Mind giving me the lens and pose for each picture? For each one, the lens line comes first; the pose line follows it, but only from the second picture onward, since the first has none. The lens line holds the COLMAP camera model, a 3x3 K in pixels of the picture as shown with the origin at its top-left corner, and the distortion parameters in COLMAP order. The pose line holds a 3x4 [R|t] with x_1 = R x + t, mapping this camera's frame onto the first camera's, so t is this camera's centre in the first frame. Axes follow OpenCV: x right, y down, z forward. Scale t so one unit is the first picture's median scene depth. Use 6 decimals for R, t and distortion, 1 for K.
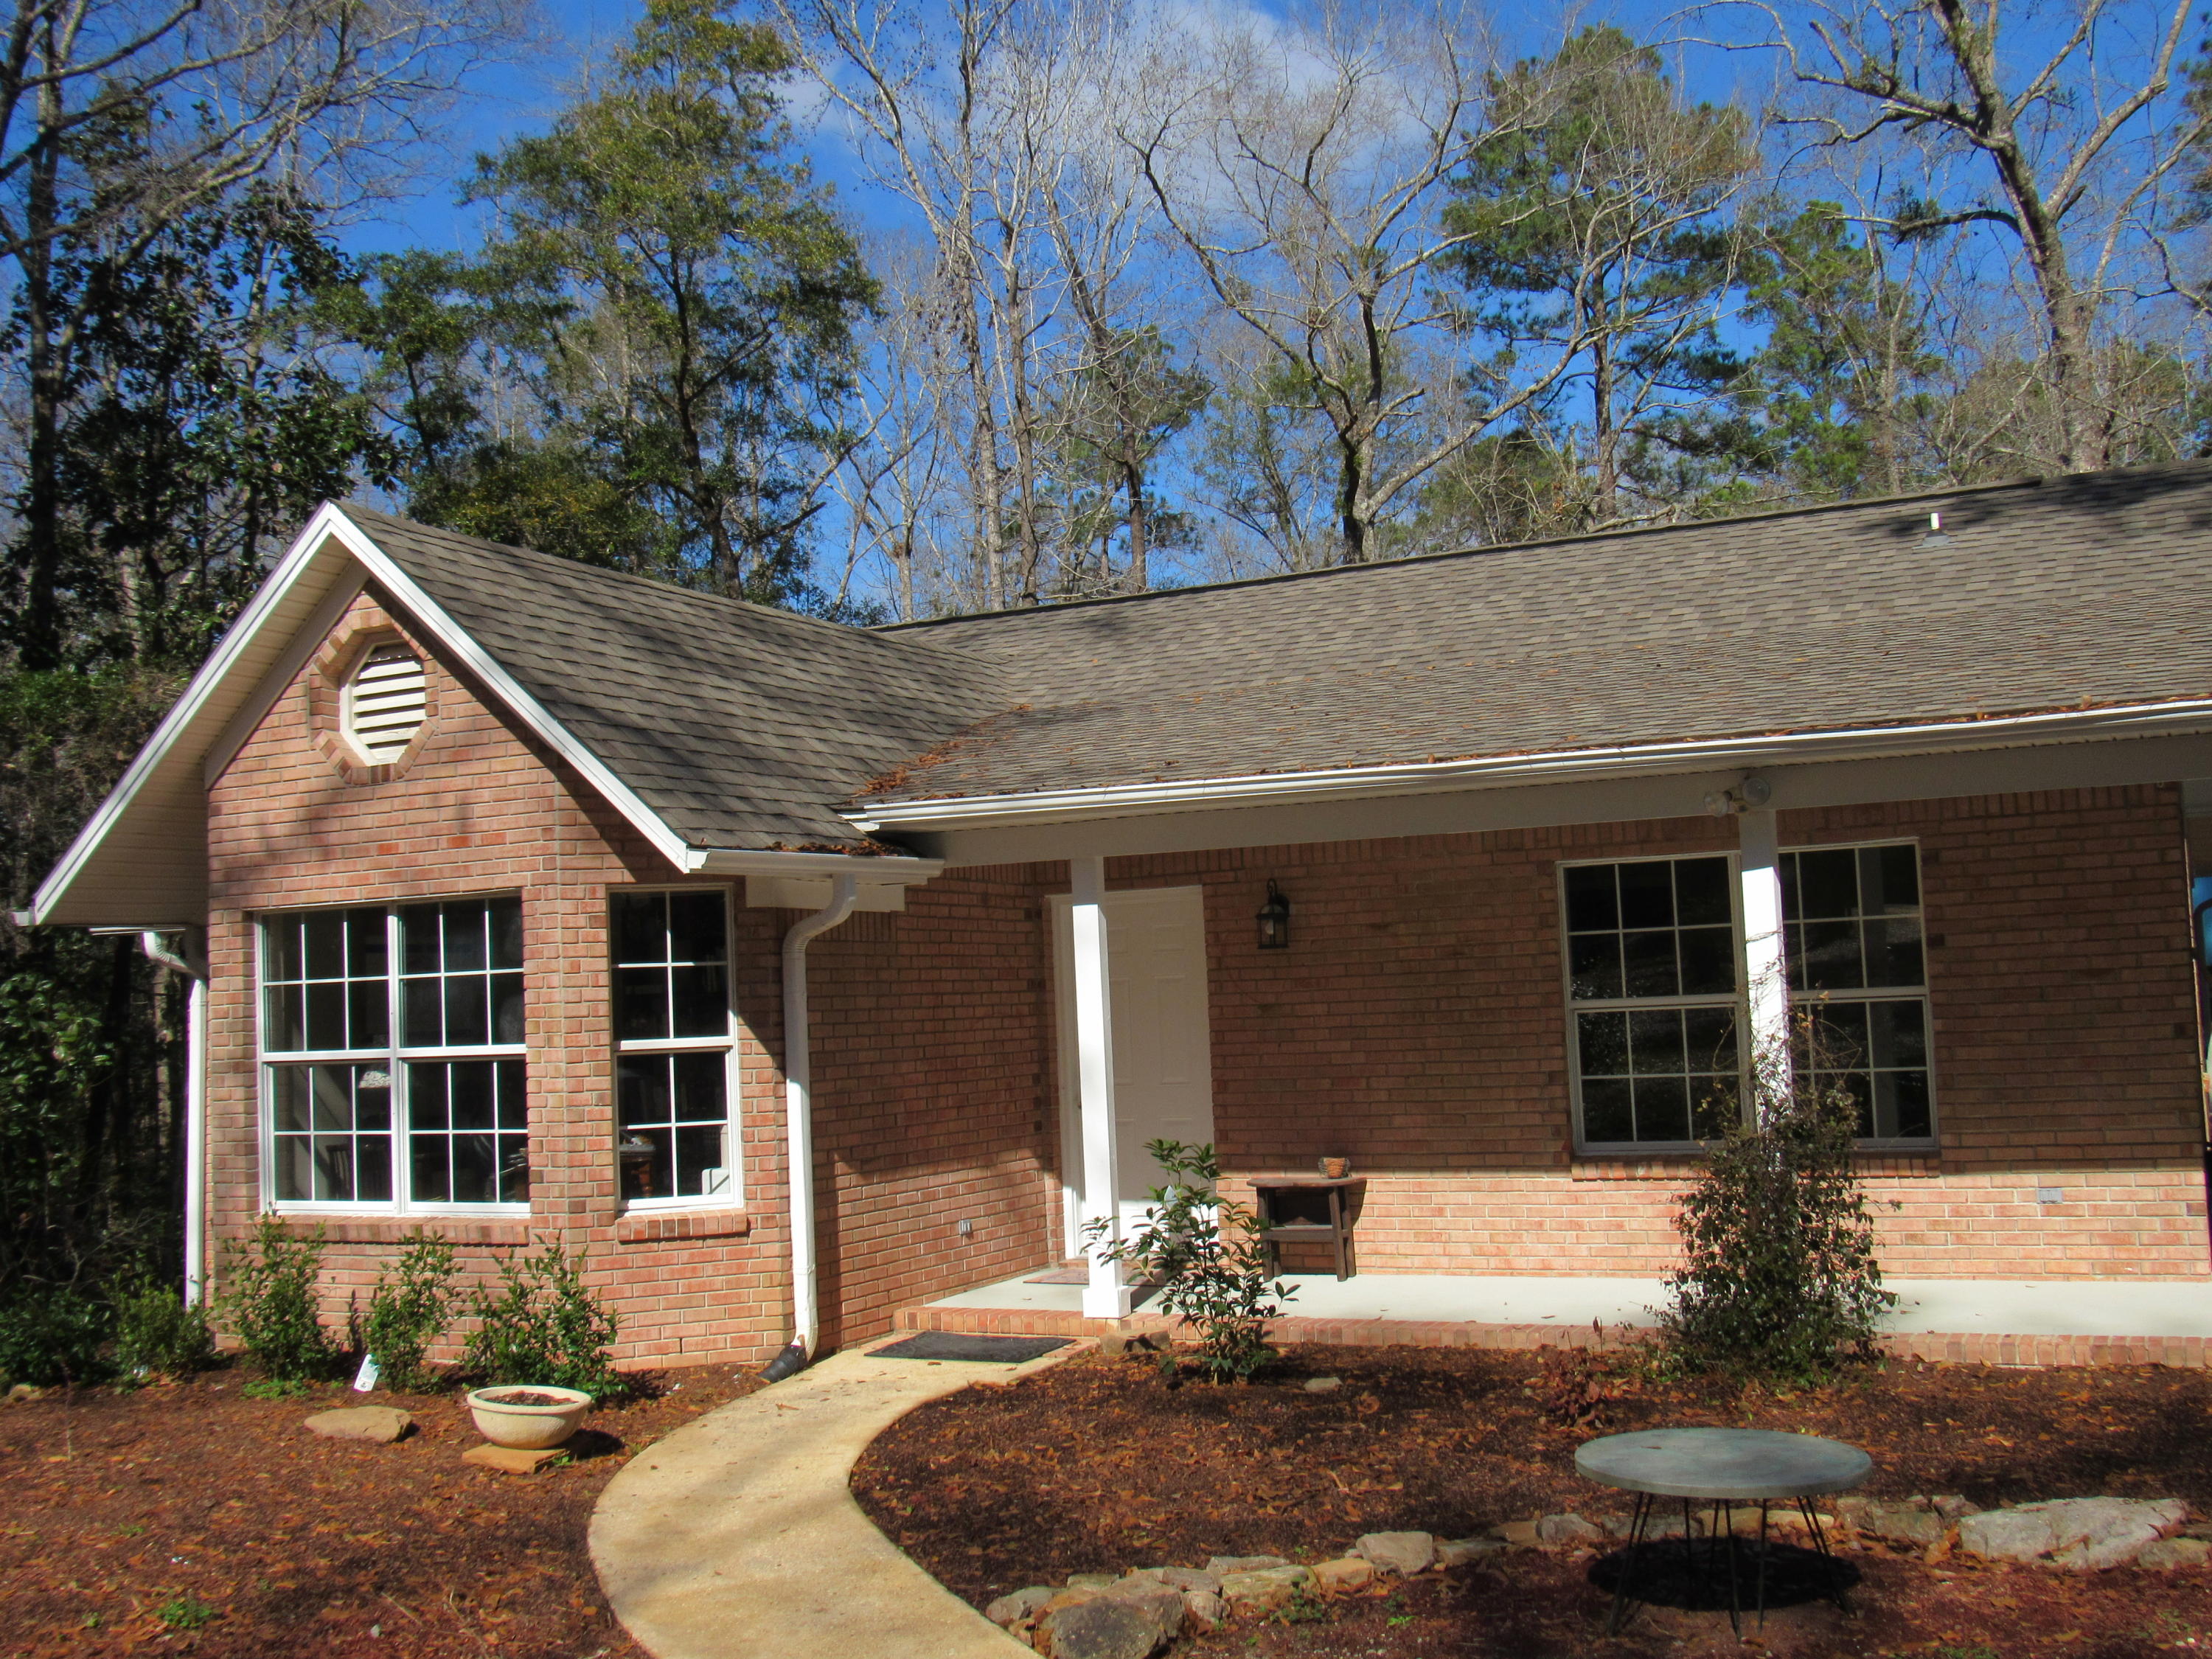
lens RADIAL K [[2248.8, 0, 1103.6], [0, 2248.8, 828.4], [0, 0, 1]] dist [-0.061658, 0.000000]
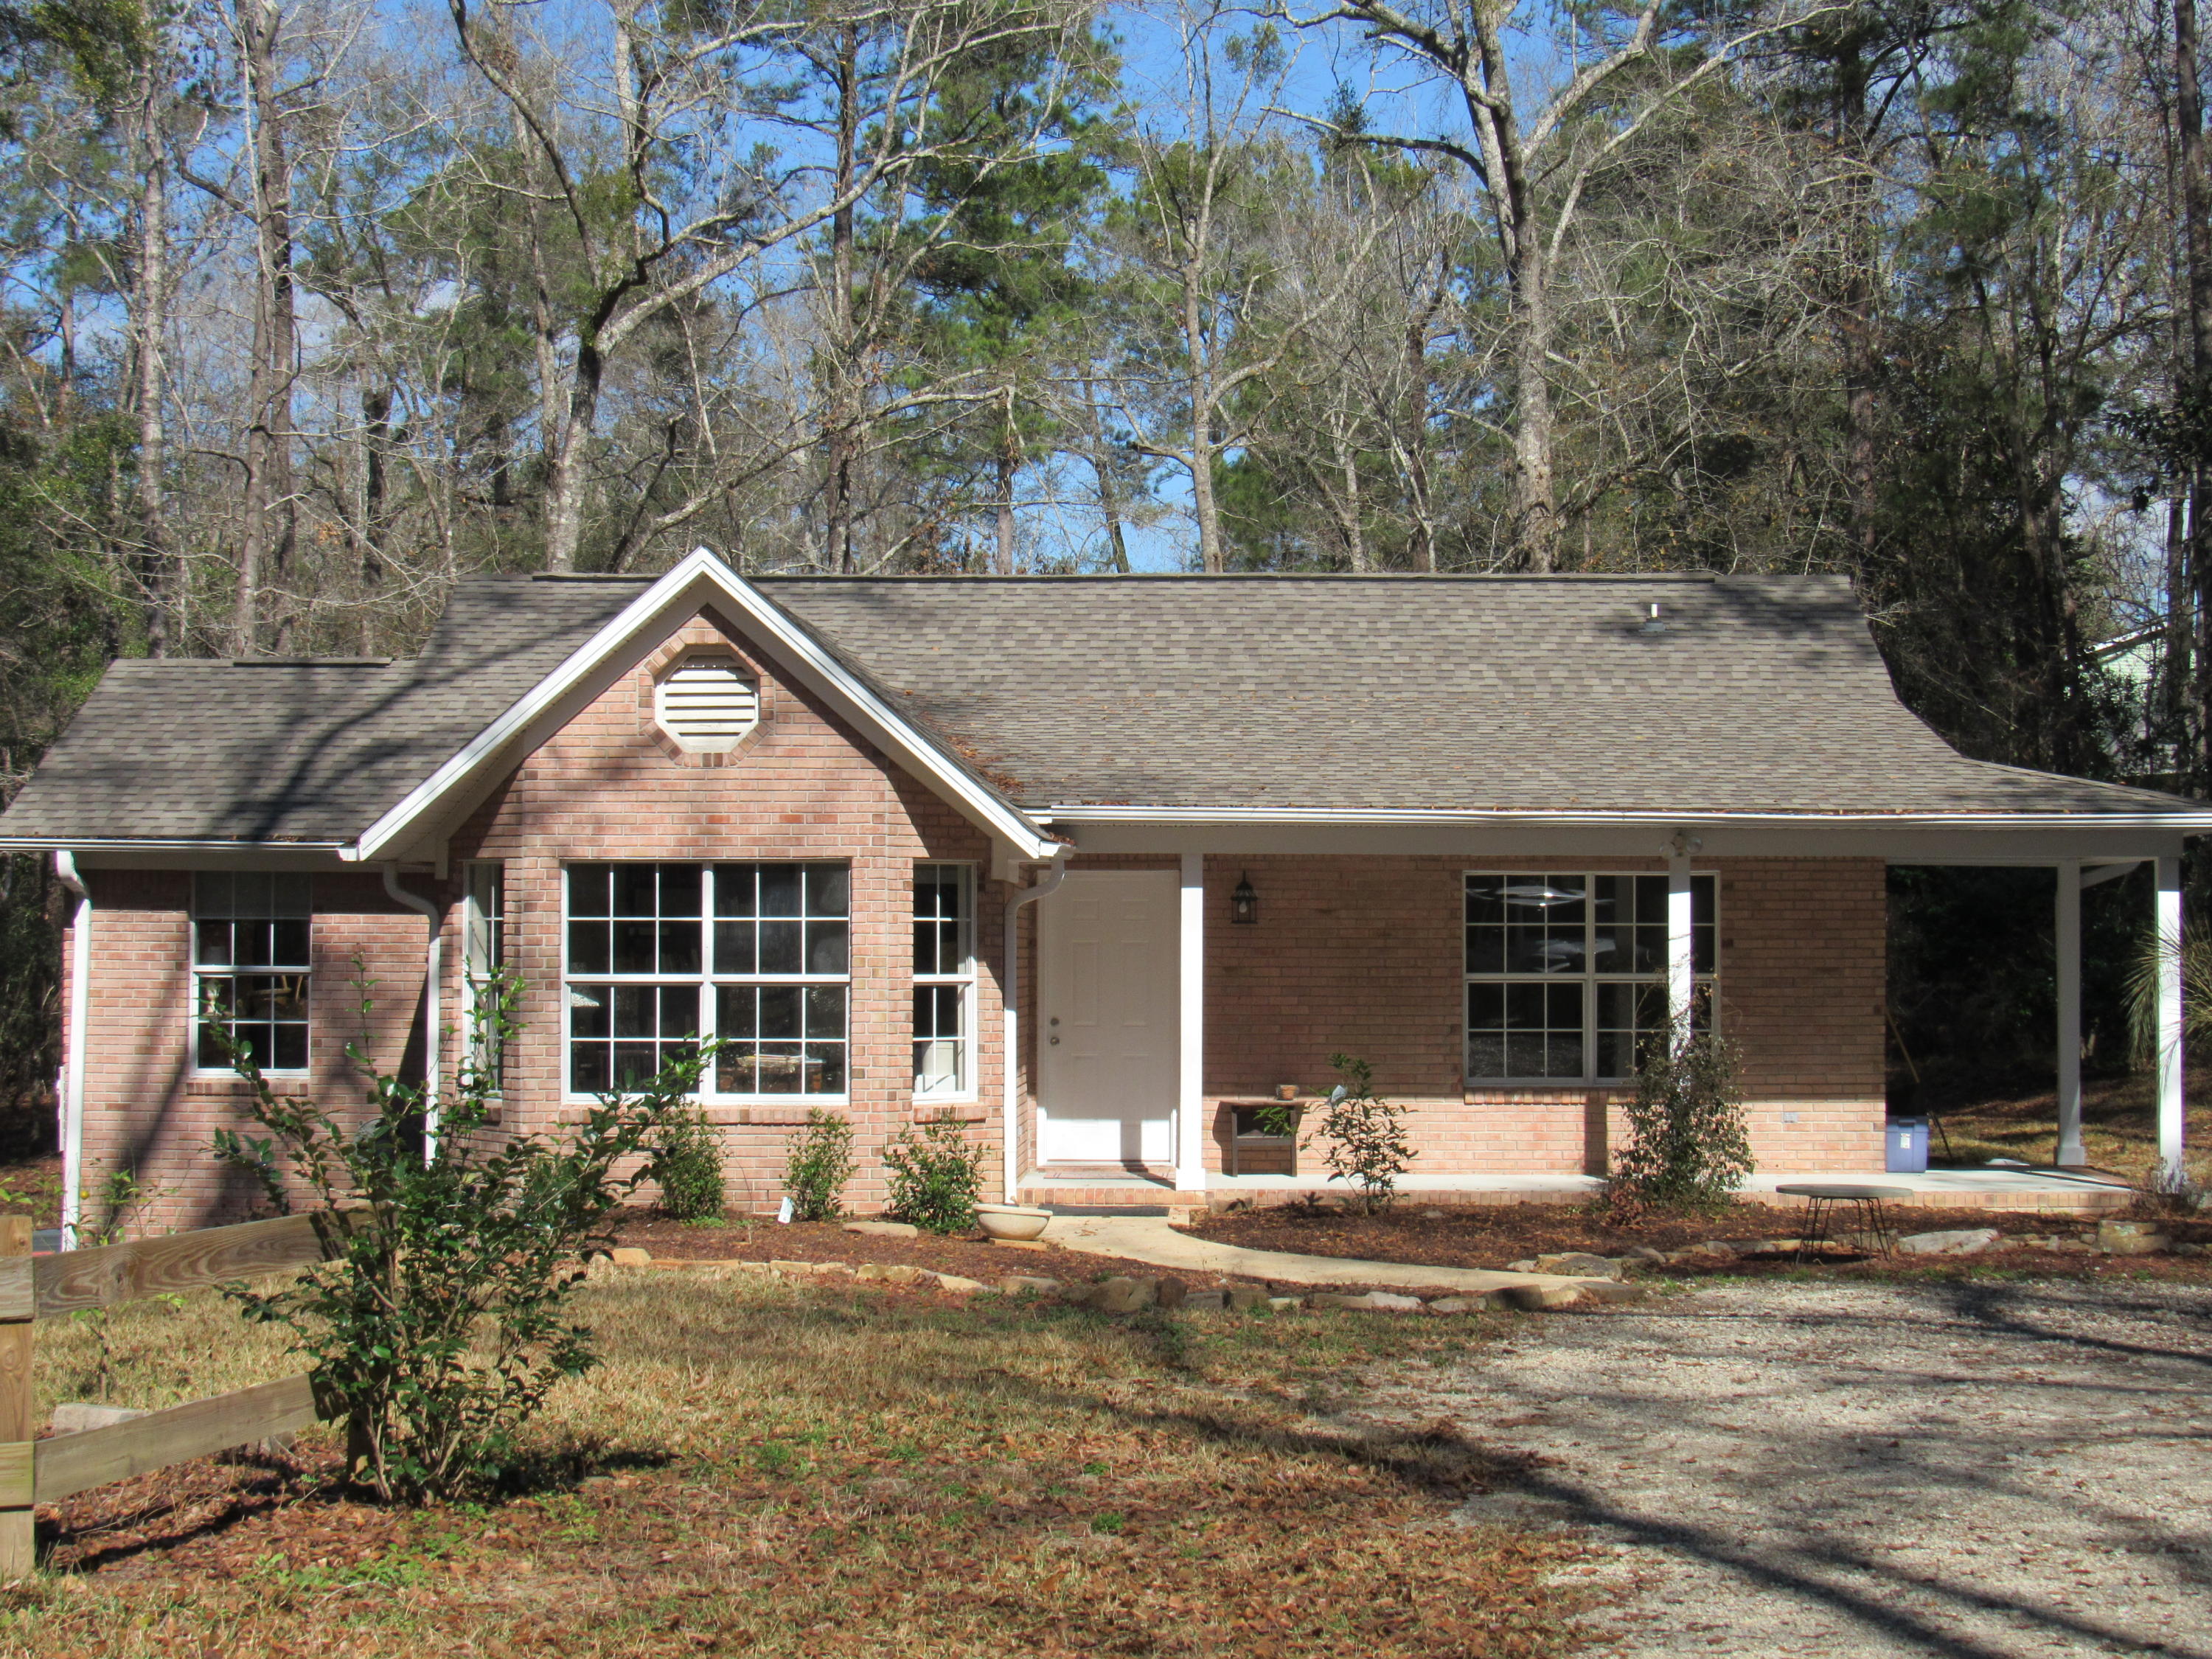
lens RADIAL K [[3740.6, 0, 1106.4], [0, 3740.6, 832.9], [0, 0, 1]] dist [-0.124951, 0.000000]
pose [[0.909704, 0.054888, 0.411615, -0.996827], [-0.070249, 0.997281, 0.022271, -0.046404], [-0.409273, -0.049176, 0.911086, -1.043591]]
